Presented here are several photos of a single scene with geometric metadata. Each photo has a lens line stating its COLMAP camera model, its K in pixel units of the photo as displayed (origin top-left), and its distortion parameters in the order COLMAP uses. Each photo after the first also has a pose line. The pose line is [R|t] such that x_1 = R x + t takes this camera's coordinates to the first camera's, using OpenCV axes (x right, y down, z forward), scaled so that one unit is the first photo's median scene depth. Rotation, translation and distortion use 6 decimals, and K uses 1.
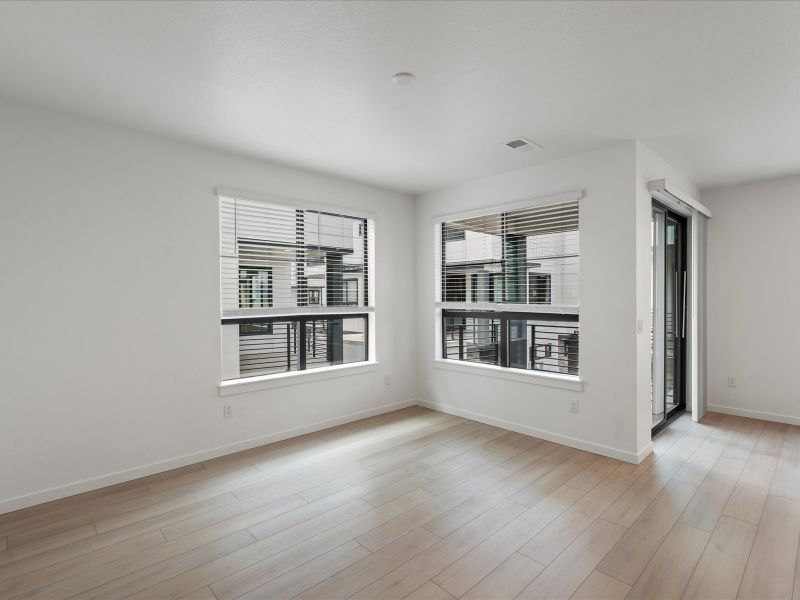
lens RADIAL K [[417.7, 0, 405.4], [0, 417.7, 305.8], [0, 0, 1]] dist [-0.001513, -0.000942]
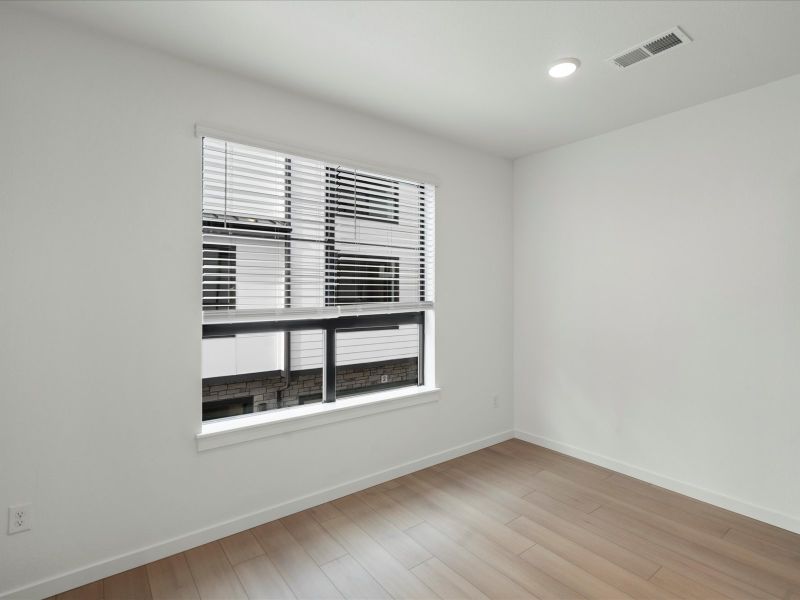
lens RADIAL K [[417.7, 0, 406.6], [0, 417.7, 305.1], [0, 0, 1]] dist [-0.001513, -0.000942]
pose [[0.990675, 0.006984, -0.136066, -0.028446], [-0.004979, 0.999874, 0.015070, -0.006885], [0.136155, -0.014252, 0.990585, 0.357753]]
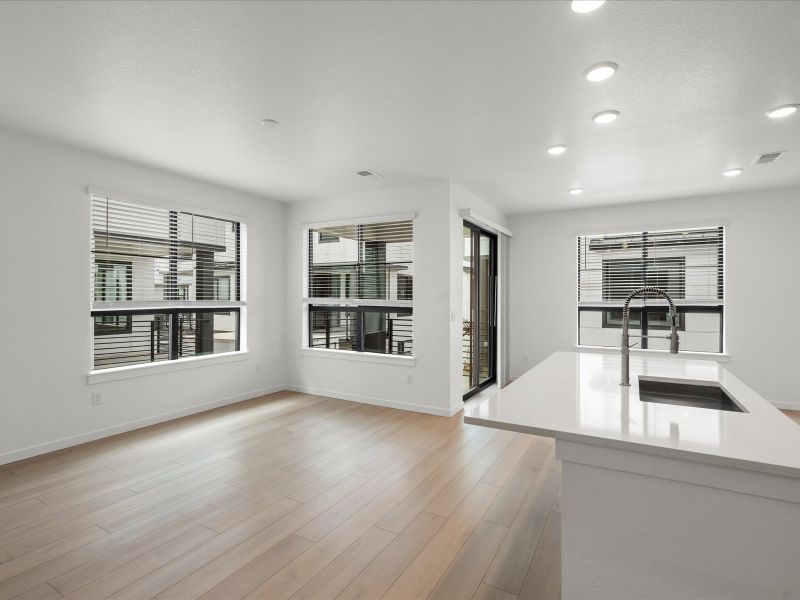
lens RADIAL K [[417.7, 0, 402.2], [0, 417.7, 298.7], [0, 0, 1]] dist [-0.001513, -0.000942]
pose [[0.961173, 0.008360, 0.275819, 0.021339], [-0.003940, 0.999855, -0.016577, 0.013458], [-0.275918, 0.014847, 0.961067, -0.205563]]
